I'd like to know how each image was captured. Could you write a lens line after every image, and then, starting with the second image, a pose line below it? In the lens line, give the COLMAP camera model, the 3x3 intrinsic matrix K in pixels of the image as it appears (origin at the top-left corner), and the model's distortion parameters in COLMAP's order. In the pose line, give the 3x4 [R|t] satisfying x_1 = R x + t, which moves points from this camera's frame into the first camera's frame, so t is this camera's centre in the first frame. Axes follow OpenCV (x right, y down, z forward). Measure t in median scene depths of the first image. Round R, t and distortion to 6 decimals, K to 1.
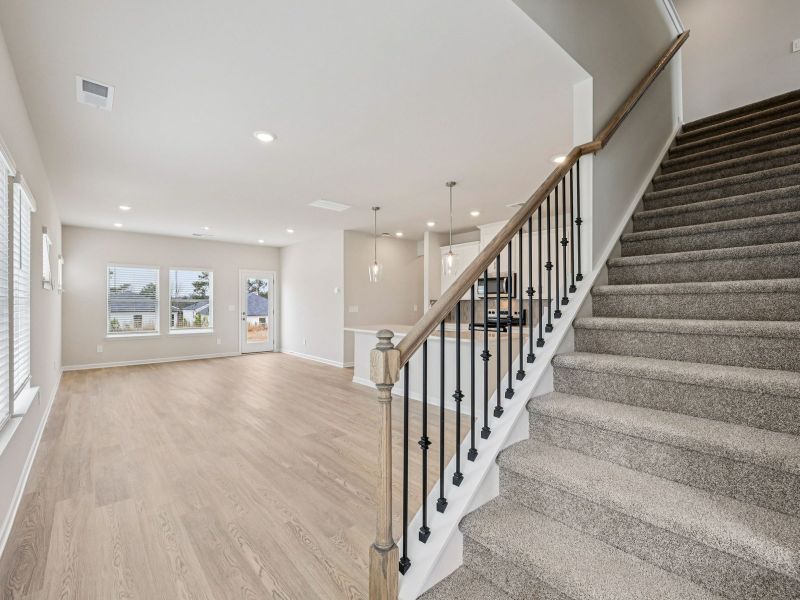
lens RADIAL K [[360.7, 0, 395.9], [0, 360.7, 302.9], [0, 0, 1]] dist [0.002117, -0.002515]
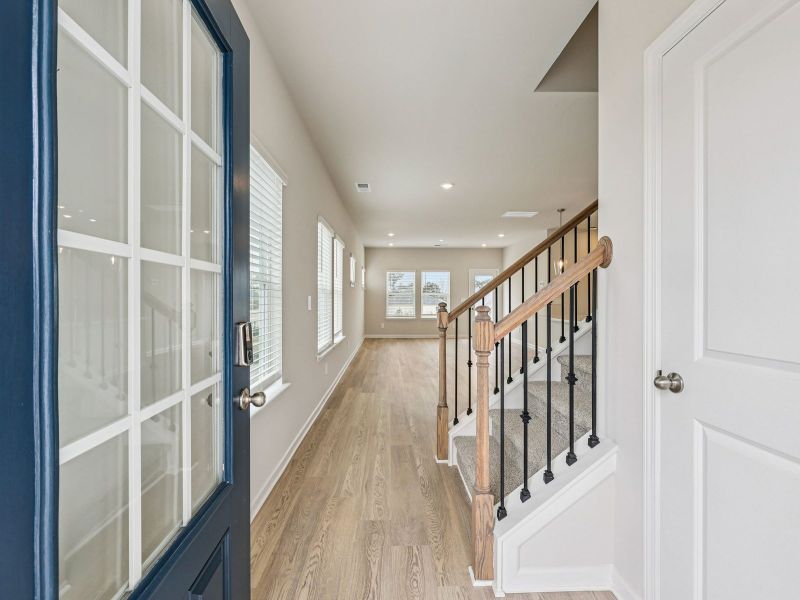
lens RADIAL K [[360.7, 0, 402.2], [0, 360.7, 298.4], [0, 0, 1]] dist [0.002117, -0.002515]
pose [[0.778851, 0.001745, -0.627207, 0.383037], [-0.000826, 0.999998, 0.001757, 0.016014], [0.627209, -0.000850, 0.778851, -0.271335]]
